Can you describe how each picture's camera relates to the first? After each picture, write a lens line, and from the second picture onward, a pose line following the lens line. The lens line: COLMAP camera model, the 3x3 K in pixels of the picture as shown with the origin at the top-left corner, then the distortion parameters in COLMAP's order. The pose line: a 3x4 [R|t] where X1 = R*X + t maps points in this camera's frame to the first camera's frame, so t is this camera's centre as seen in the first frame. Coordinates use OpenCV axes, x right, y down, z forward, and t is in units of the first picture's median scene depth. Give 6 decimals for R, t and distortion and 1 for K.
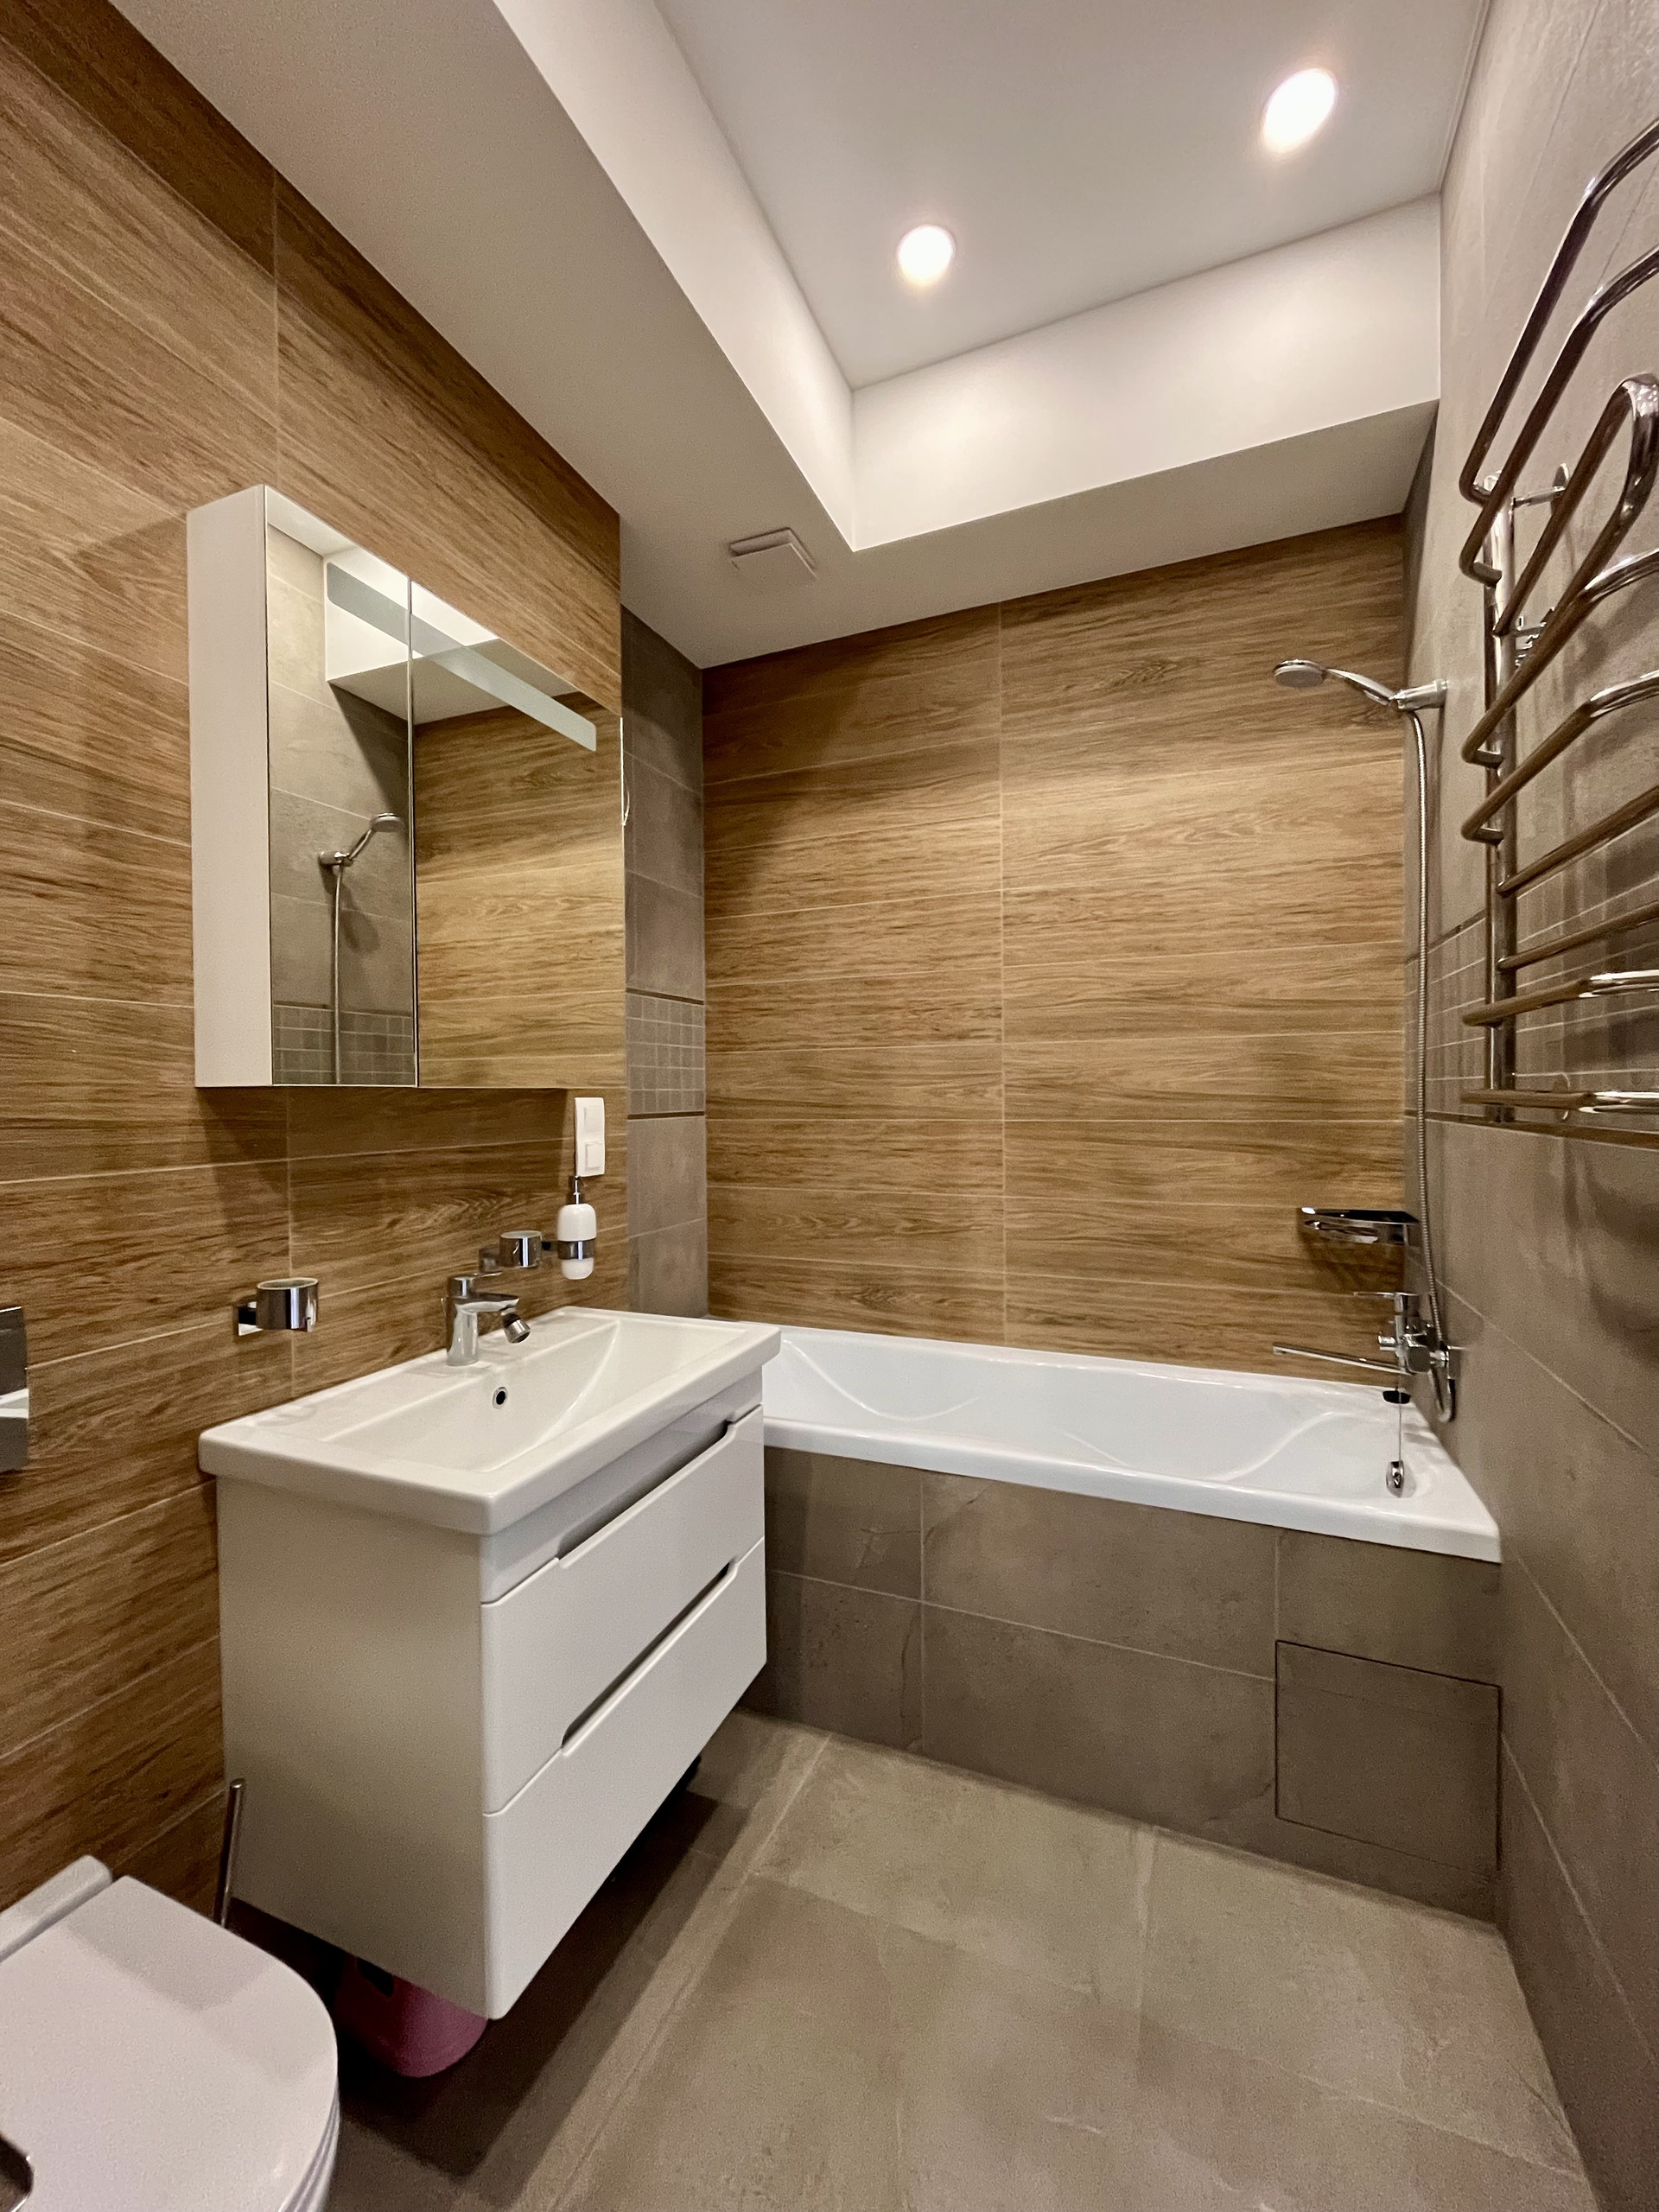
lens RADIAL K [[887.6, 0, 828.3], [0, 887.6, 1105.8], [0, 0, 1]] dist [-0.001953, -0.001032]
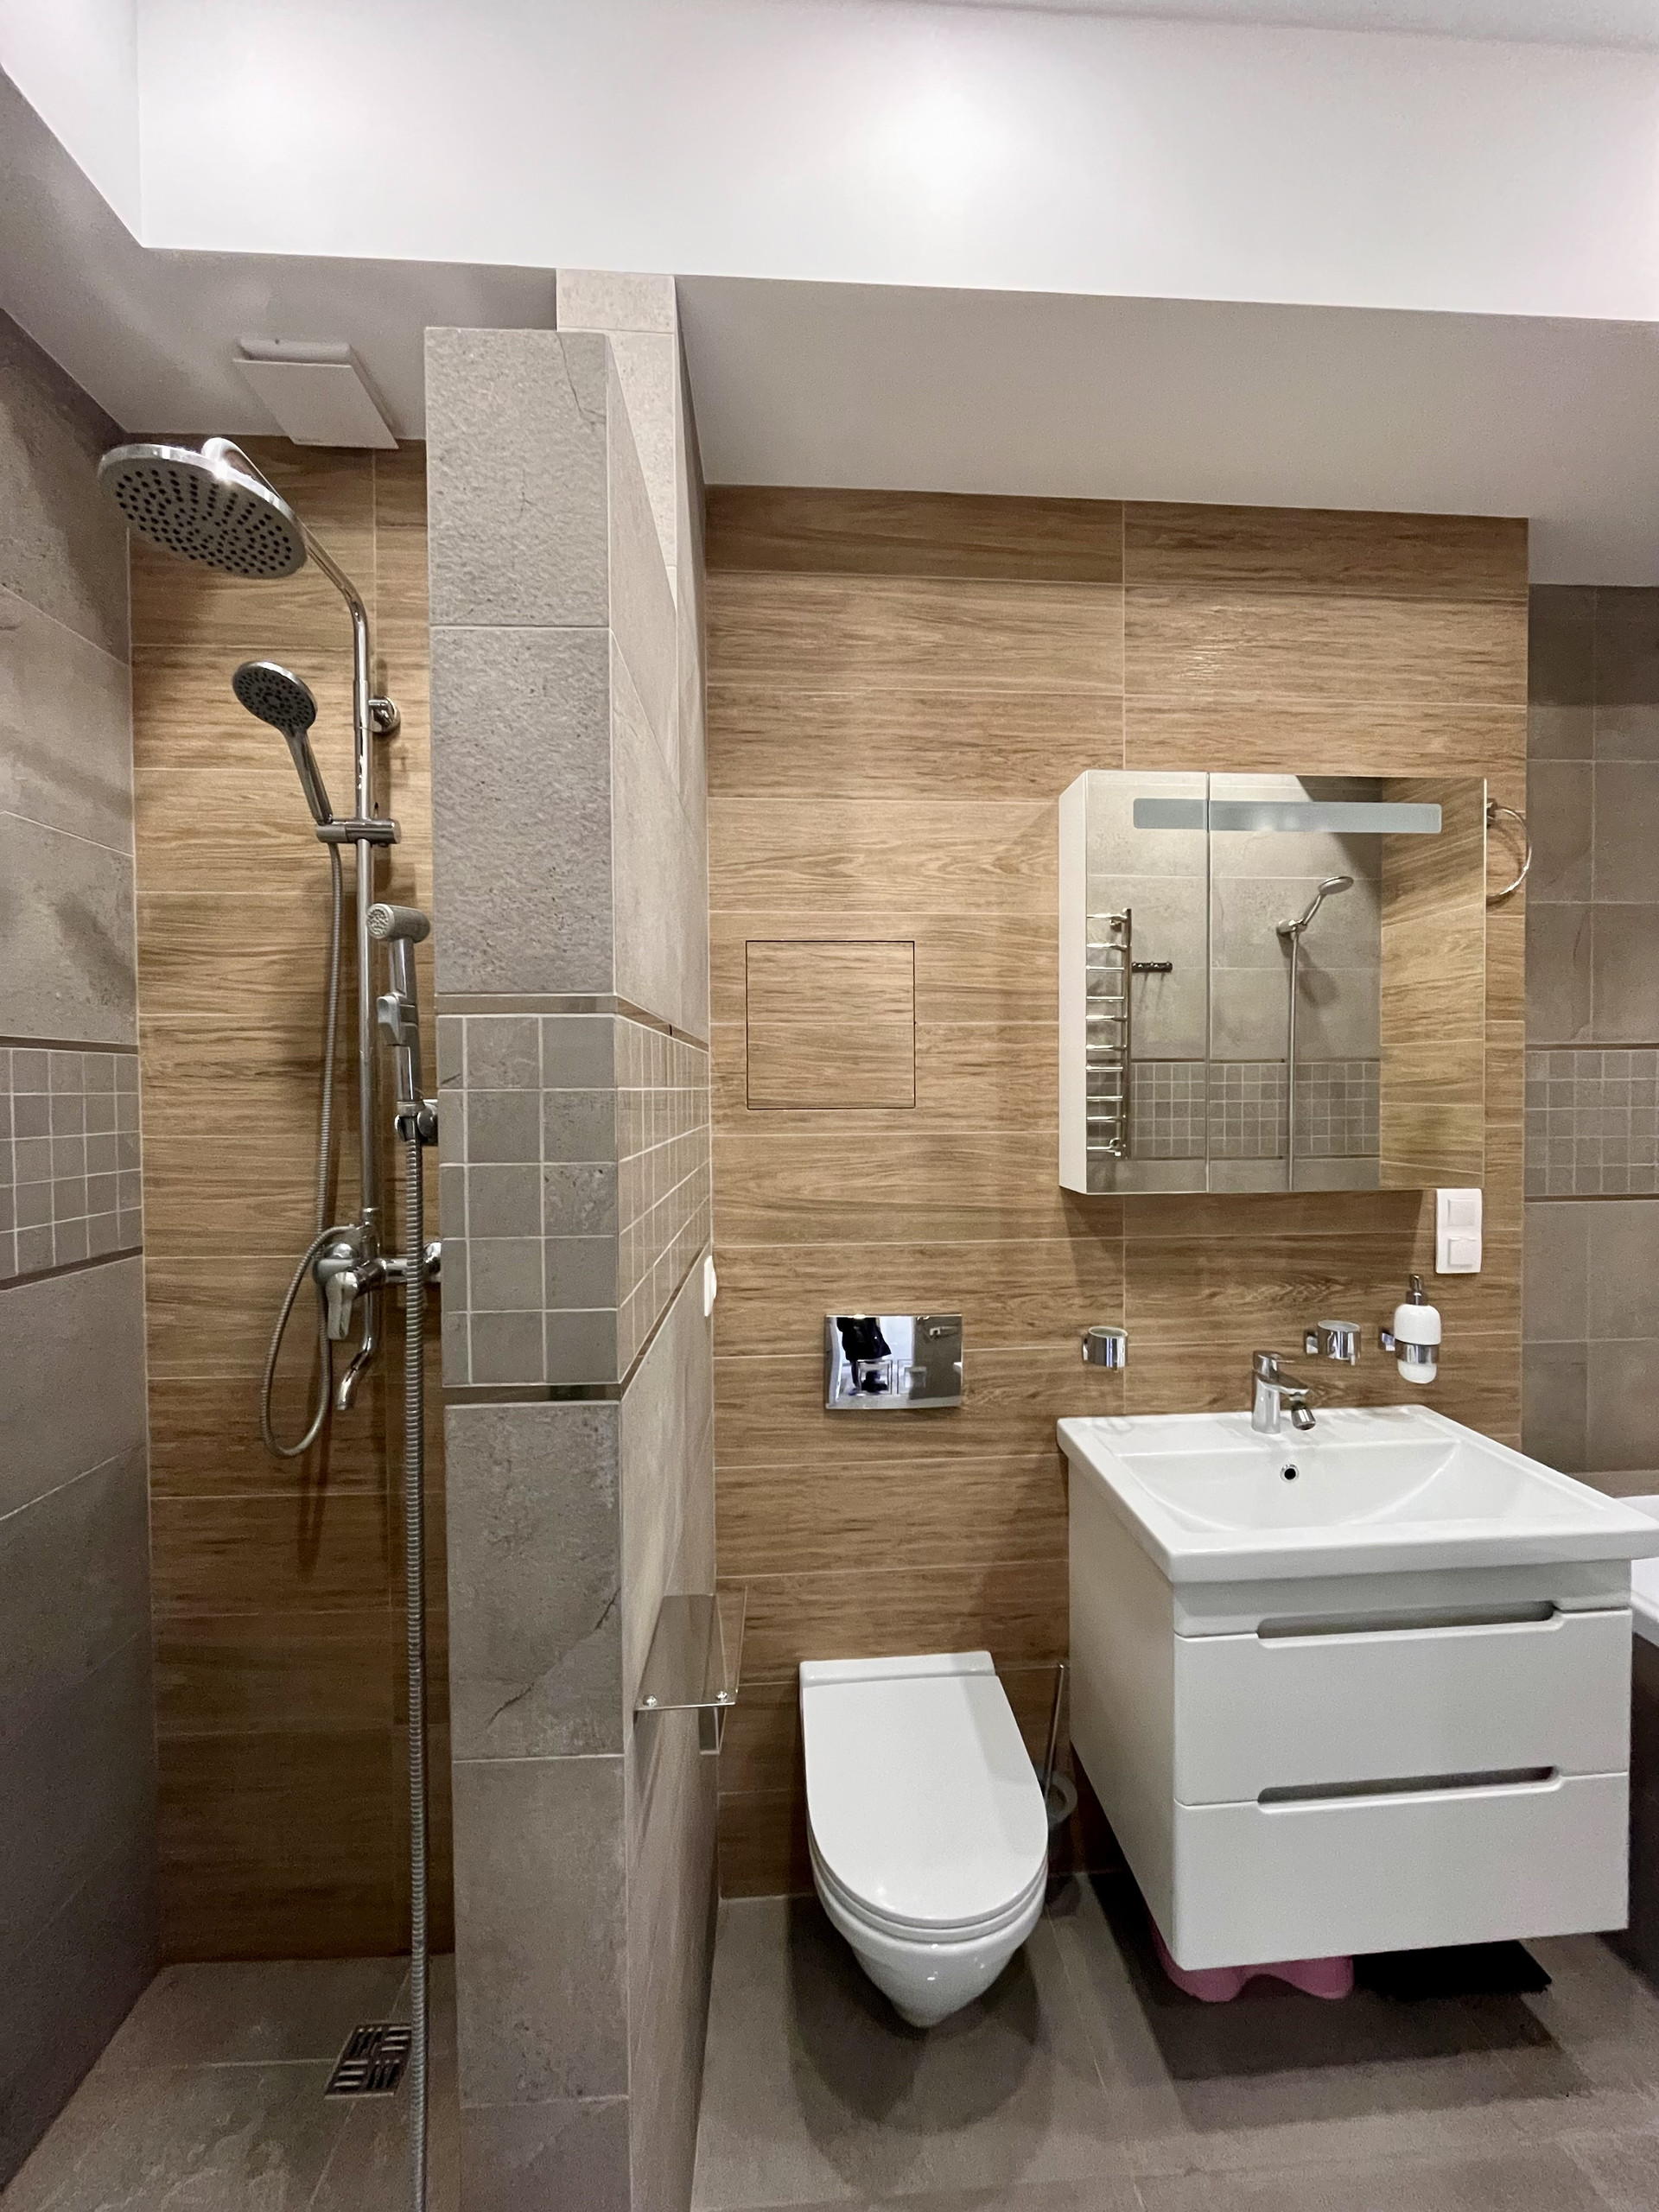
lens RADIAL K [[887.6, 0, 839.7], [0, 887.6, 1101.7], [0, 0, 1]] dist [-0.001953, -0.001032]
pose [[0.447077, 0.020427, -0.894262, 0.379666], [-0.007691, 0.999790, 0.018993, -0.159338], [0.894462, -0.001614, 0.447141, 0.008558]]
